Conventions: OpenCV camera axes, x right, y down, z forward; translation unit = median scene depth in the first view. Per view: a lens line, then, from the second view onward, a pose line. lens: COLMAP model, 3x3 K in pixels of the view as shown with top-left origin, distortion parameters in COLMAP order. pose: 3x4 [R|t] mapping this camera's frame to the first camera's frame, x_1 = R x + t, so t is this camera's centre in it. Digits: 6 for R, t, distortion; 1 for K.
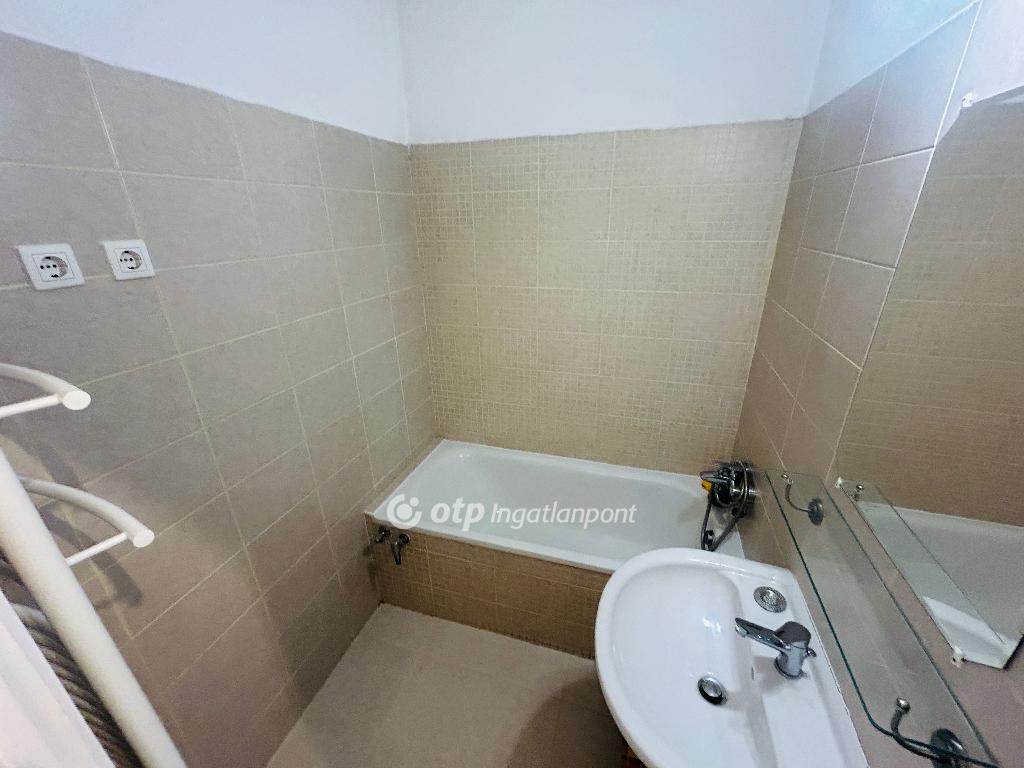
lens RADIAL K [[412.5, 0, 514.8], [0, 412.5, 385.0], [0, 0, 1]] dist [-0.002795, -0.000115]
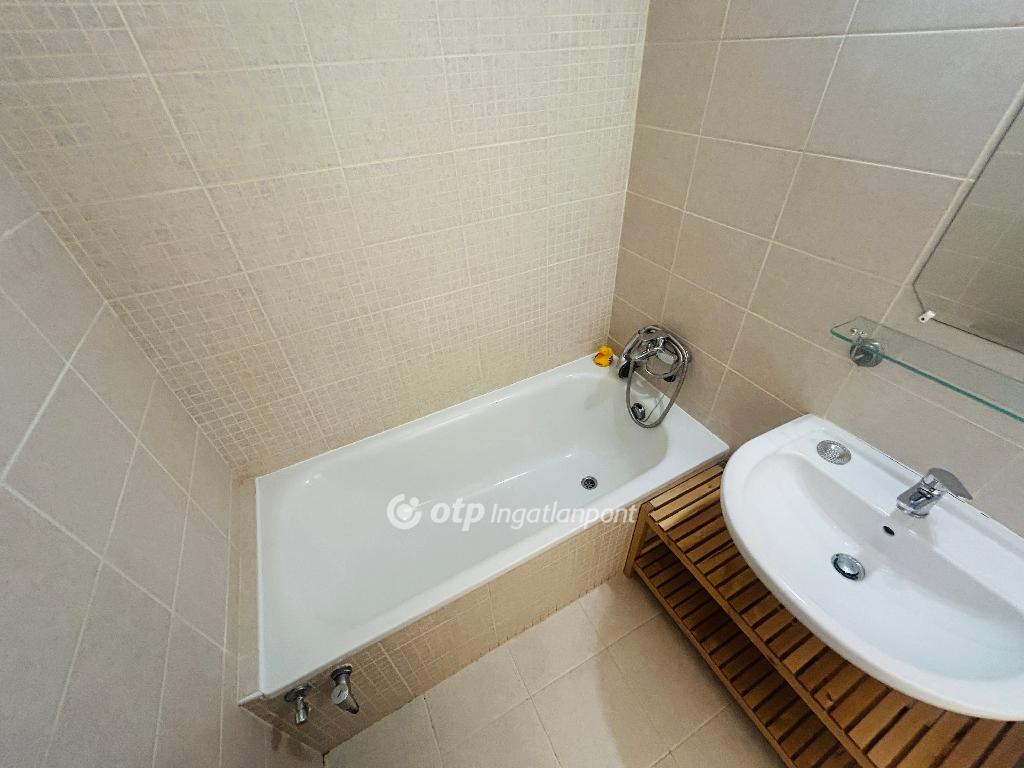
lens RADIAL K [[412.5, 0, 512.4], [0, 412.5, 384.6], [0, 0, 1]] dist [-0.002795, -0.000115]
pose [[0.710519, -0.456197, 0.535768, -0.216010], [0.297296, 0.884704, 0.359046, -0.115336], [-0.637792, -0.095827, 0.764224, 0.434278]]
